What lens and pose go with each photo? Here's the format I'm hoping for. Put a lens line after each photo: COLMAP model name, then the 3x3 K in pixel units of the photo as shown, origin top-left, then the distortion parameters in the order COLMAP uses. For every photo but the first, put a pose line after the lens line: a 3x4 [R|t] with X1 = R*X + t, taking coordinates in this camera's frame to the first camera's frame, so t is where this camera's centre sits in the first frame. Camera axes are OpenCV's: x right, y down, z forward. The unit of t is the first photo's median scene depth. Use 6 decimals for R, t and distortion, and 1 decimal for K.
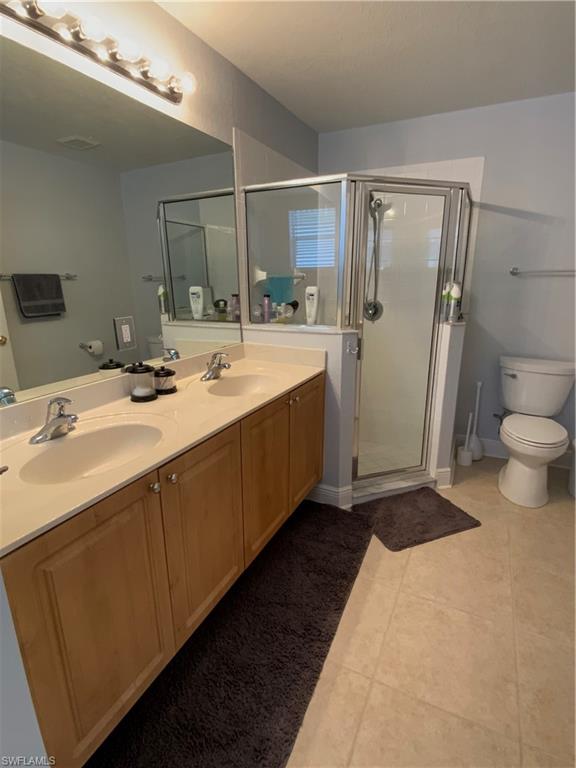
lens RADIAL K [[392.2, 0, 288.0], [0, 392.2, 384.0], [0, 0, 1]] dist [0.020863, -0.021072]
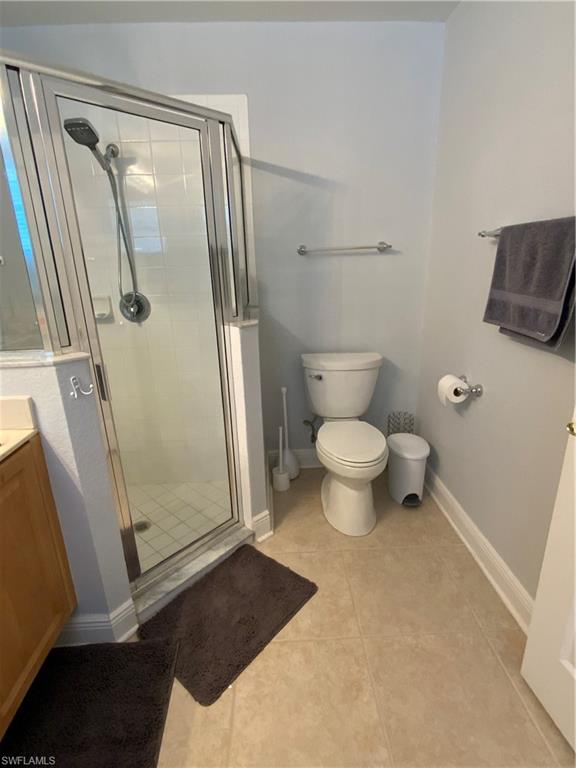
lens RADIAL K [[392.2, 0, 288.0], [0, 392.2, 384.0], [0, 0, 1]] dist [0.020863, -0.021072]
pose [[0.875029, -0.162521, 0.455972, 0.151932], [0.147236, 0.986683, 0.069129, -0.083079], [-0.461135, 0.006646, 0.887305, 0.335465]]
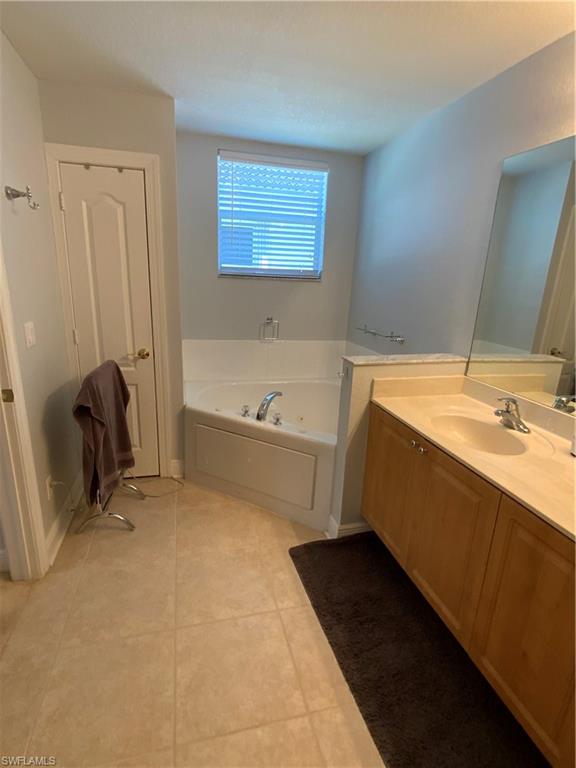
lens RADIAL K [[392.2, 0, 288.0], [0, 392.2, 384.0], [0, 0, 1]] dist [0.020863, -0.021072]
pose [[-0.750596, 0.157184, -0.641794, 0.446659], [-0.205731, 0.867421, 0.453051, -0.242640], [0.627918, 0.472095, -0.618745, 0.695815]]
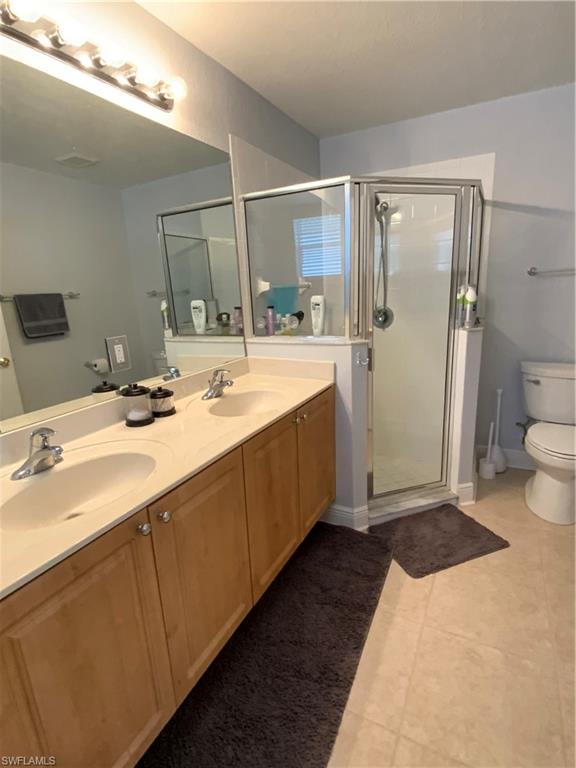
lens RADIAL K [[392.2, 0, 288.0], [0, 392.2, 384.0], [0, 0, 1]] dist [0.020863, -0.021072]
pose [[0.999026, -0.032742, -0.029565, 0.010711], [0.032067, 0.999221, -0.023023, -0.014881], [0.030296, 0.022053, 0.999298, 0.052497]]
